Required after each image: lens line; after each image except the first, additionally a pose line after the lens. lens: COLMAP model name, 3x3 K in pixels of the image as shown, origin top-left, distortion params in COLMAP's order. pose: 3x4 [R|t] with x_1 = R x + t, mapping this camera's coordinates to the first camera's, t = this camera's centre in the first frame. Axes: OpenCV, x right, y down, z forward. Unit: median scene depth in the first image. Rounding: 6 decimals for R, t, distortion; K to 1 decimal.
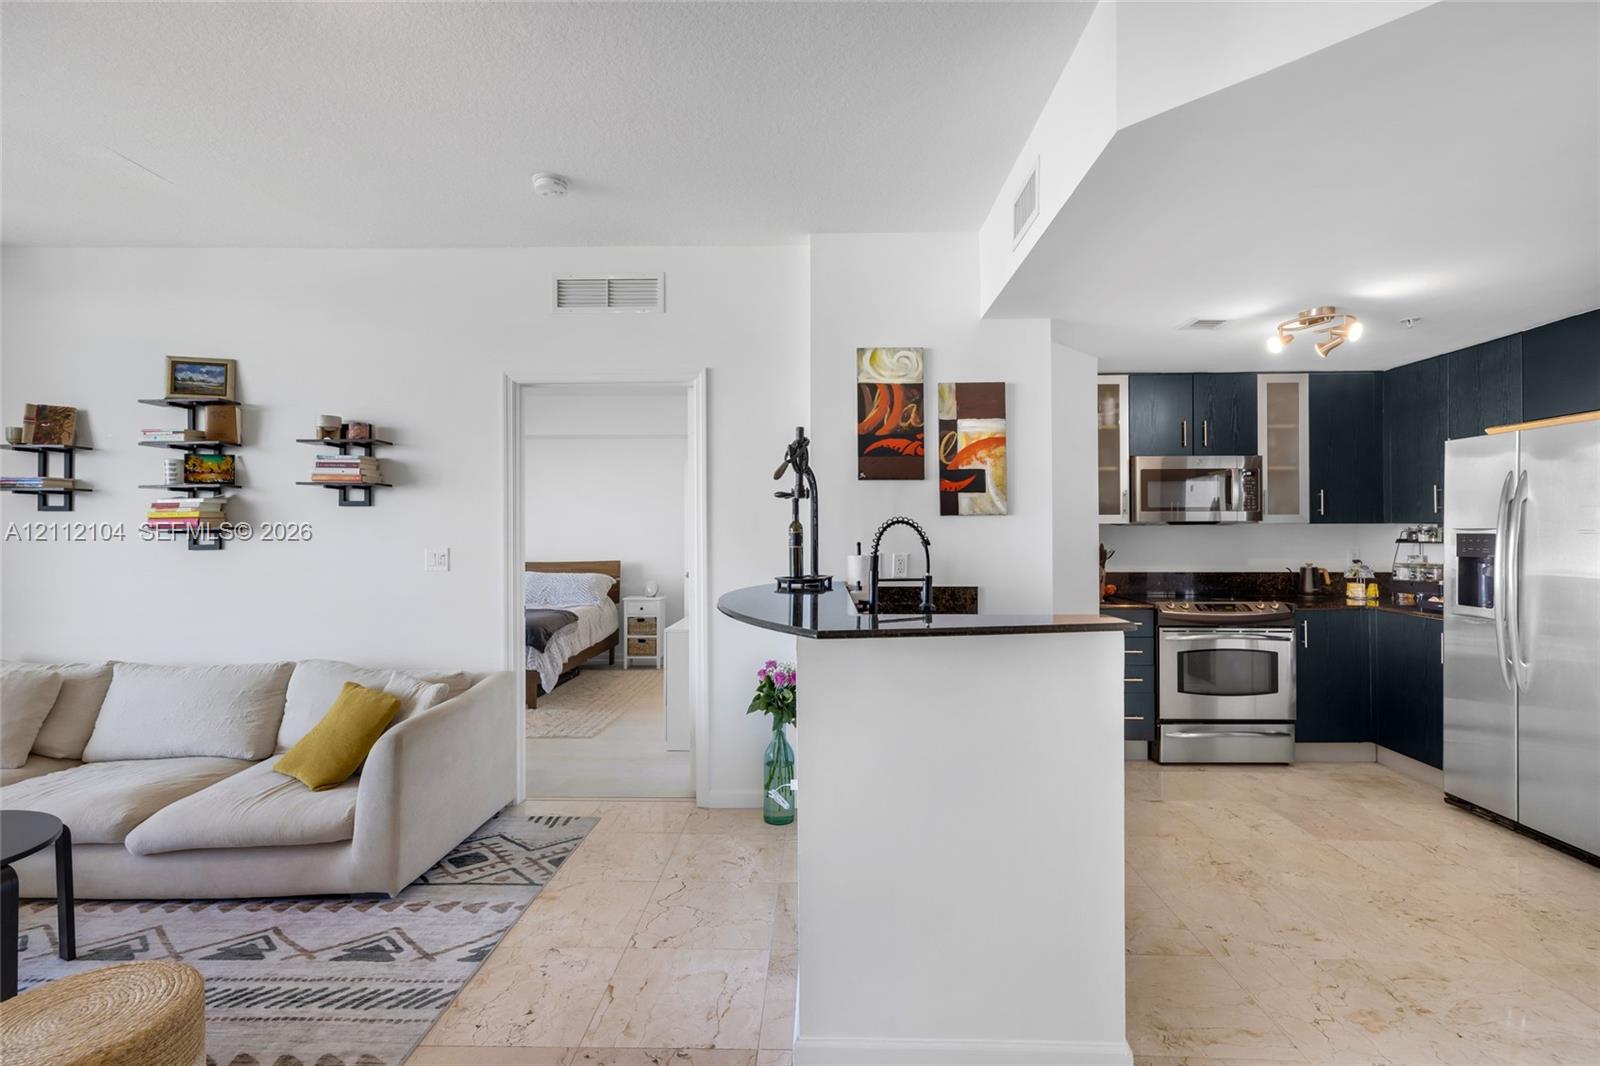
lens RADIAL K [[750.3, 0, 814.6], [0, 750.3, 530.9], [0, 0, 1]] dist [0.010858, 0.005312]
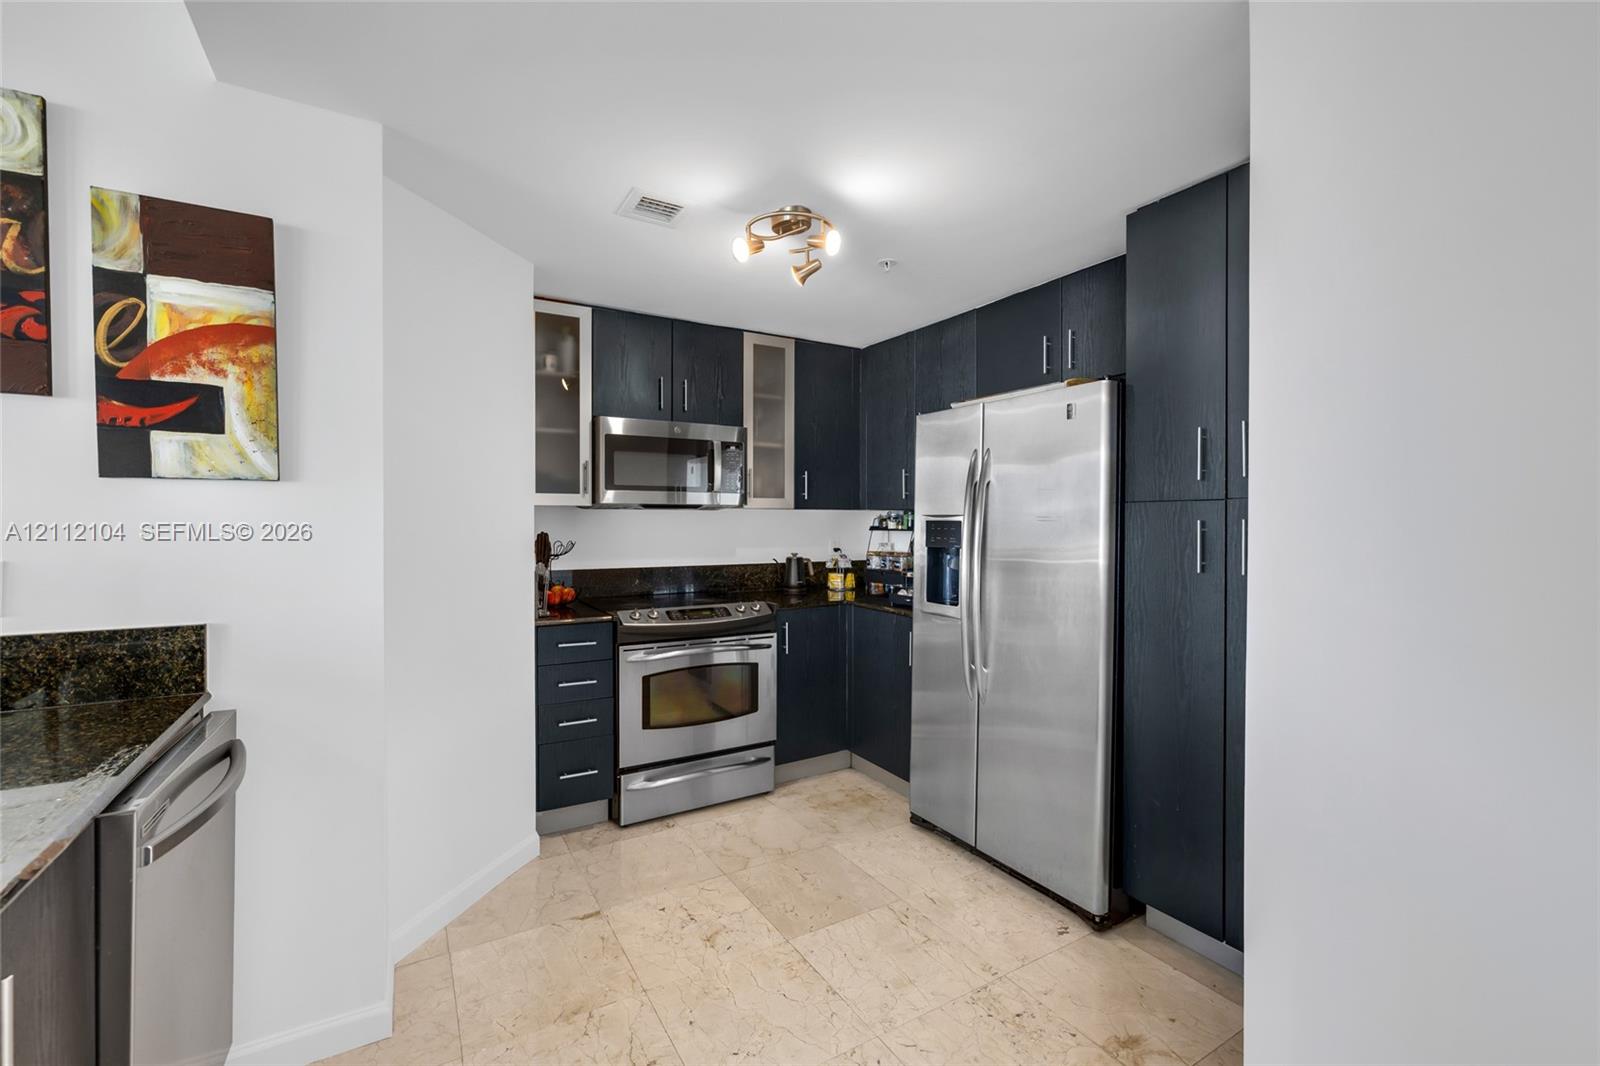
lens RADIAL K [[684.6, 0, 794.9], [0, 684.6, 530.3], [0, 0, 1]] dist [-0.010161, 0.003445]
pose [[0.850226, -0.003016, 0.526409, 0.253705], [-0.007203, 0.999823, 0.017362, 0.001592], [-0.526369, -0.018553, 0.850054, 0.342967]]
